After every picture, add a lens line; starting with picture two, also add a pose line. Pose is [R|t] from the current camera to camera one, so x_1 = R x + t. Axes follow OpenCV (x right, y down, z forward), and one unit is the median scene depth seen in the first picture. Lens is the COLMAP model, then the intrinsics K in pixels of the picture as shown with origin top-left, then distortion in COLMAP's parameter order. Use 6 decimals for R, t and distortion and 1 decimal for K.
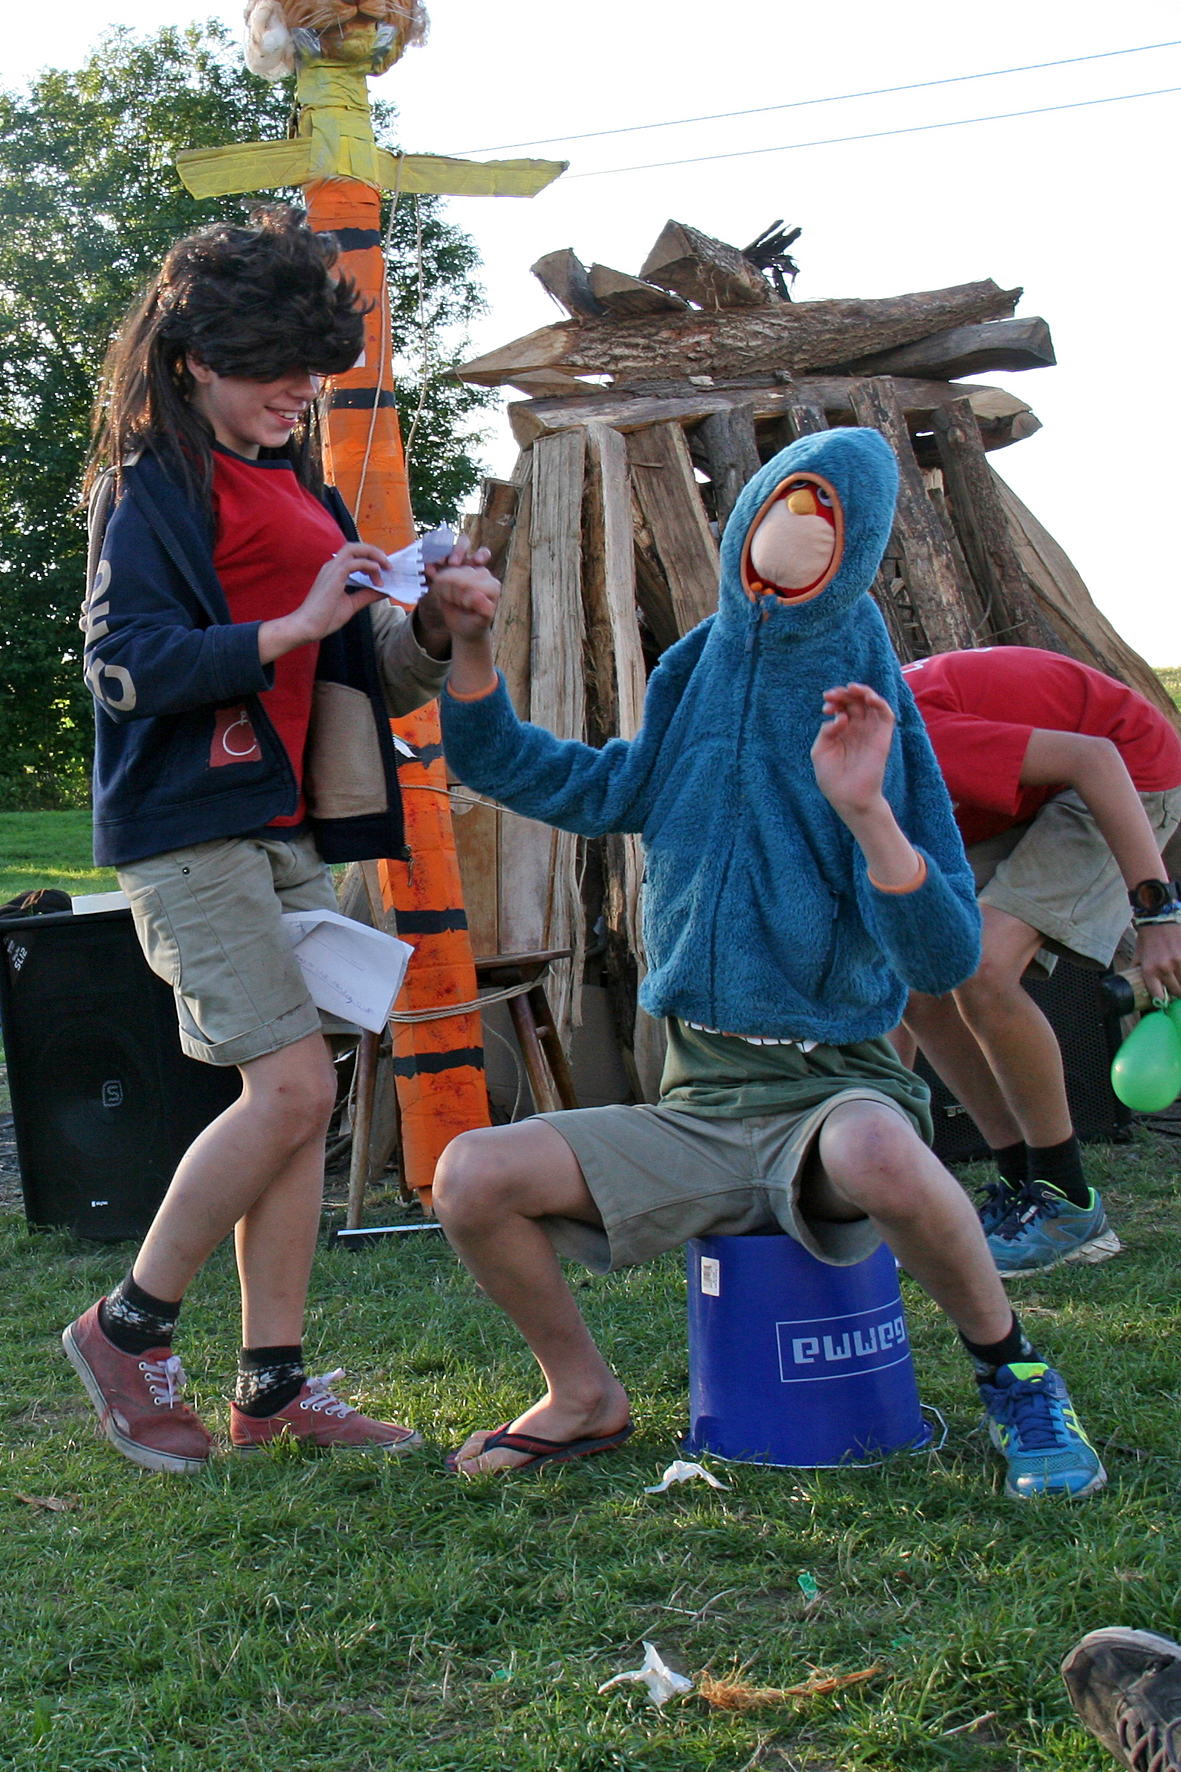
lens RADIAL K [[3054.1, 0, 215.8], [0, 3054.1, 842.7], [0, 0, 1]] dist [0.005965, 0.188346]
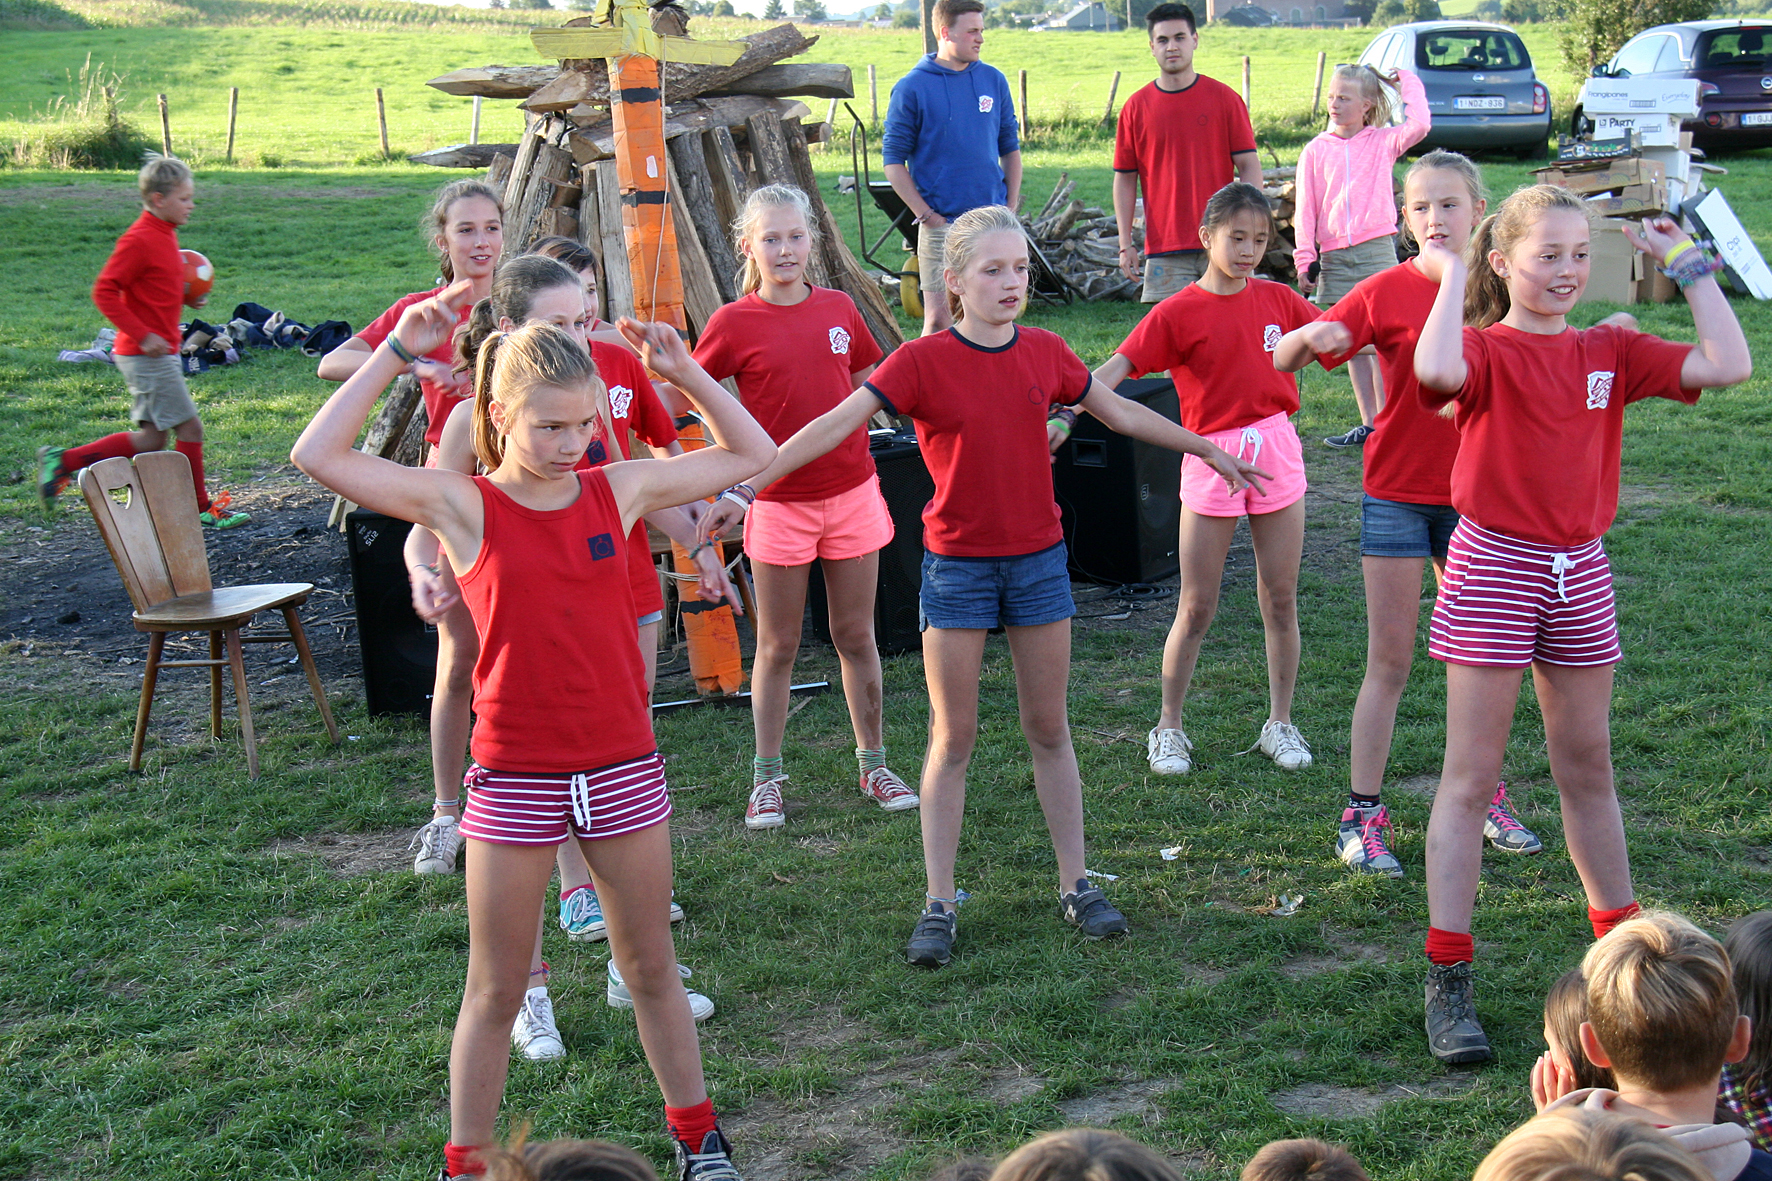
lens RADIAL K [[3153.5, 0, 889.3], [0, 3153.5, 562.8], [0, 0, 1]] dist [0.228856, 1.079194]
pose [[0.858280, -0.048816, 0.510855, -0.548534], [-0.015800, 0.992480, 0.121385, -0.122548], [-0.512939, -0.112254, 0.851054, -0.393222]]
